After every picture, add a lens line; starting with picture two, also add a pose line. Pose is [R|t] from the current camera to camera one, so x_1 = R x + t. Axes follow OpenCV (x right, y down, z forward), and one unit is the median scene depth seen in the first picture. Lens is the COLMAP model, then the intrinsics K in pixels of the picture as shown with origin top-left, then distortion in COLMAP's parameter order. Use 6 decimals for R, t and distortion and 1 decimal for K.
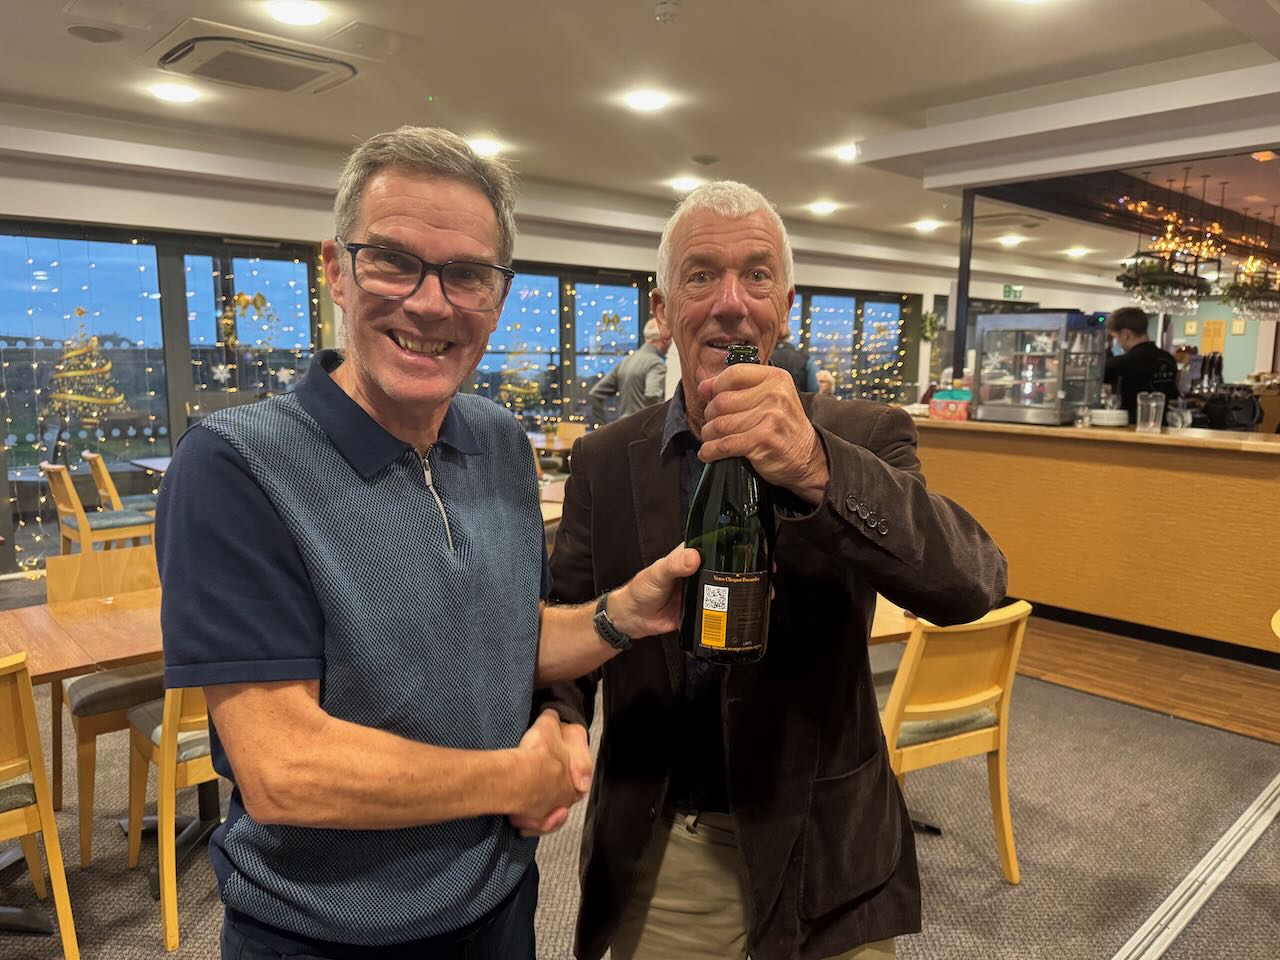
lens RADIAL K [[909.0, 0, 628.6], [0, 909.0, 483.8], [0, 0, 1]] dist [0.001083, 0.001248]
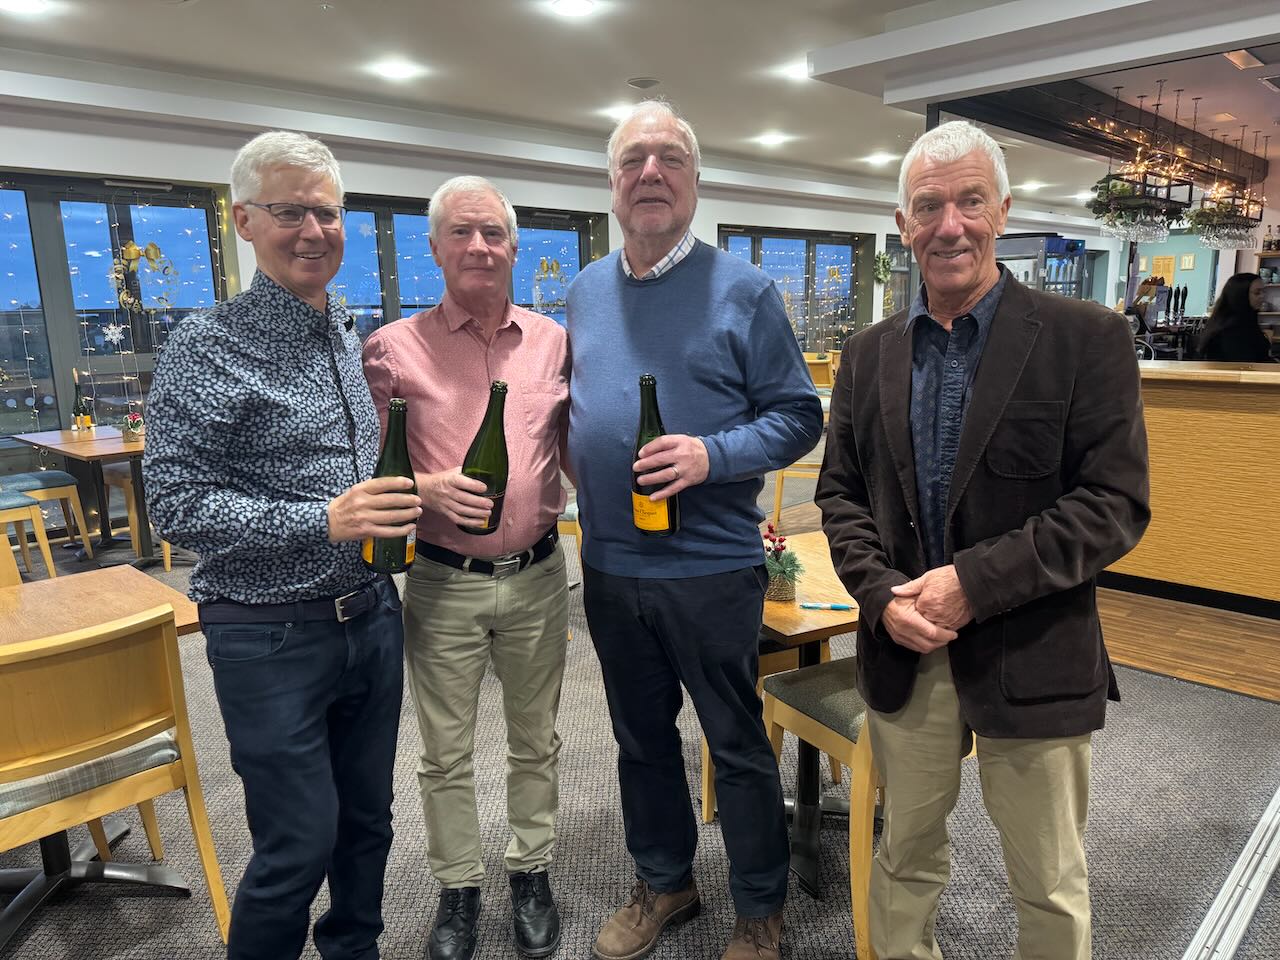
lens RADIAL K [[909.0, 0, 628.6], [0, 909.0, 483.8], [0, 0, 1]] dist [0.001083, 0.001248]
pose [[0.998098, -0.036954, 0.049353, 0.009738], [0.034562, 0.998226, 0.048487, -0.000395], [-0.051057, -0.046689, 0.997604, 0.075616]]
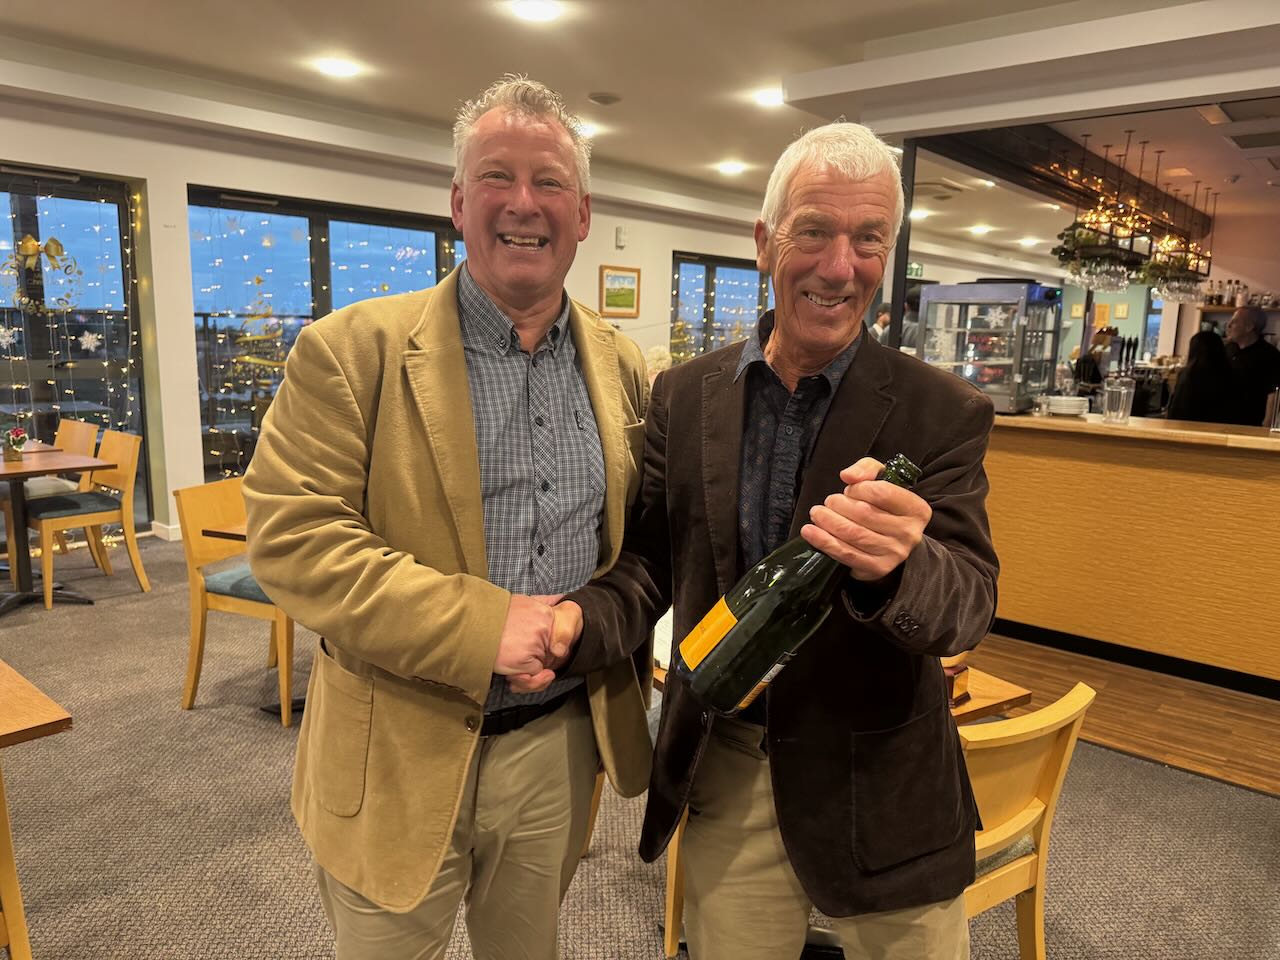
lens RADIAL K [[909.9, 0, 640.0], [0, 909.9, 480.0], [0, 0, 1]] dist [0.006503, -0.003351]
pose [[0.991529, -0.002595, 0.129859, 0.004123], [-0.000428, 0.999730, 0.023247, -0.015326], [-0.129884, -0.023106, 0.991260, 0.132693]]
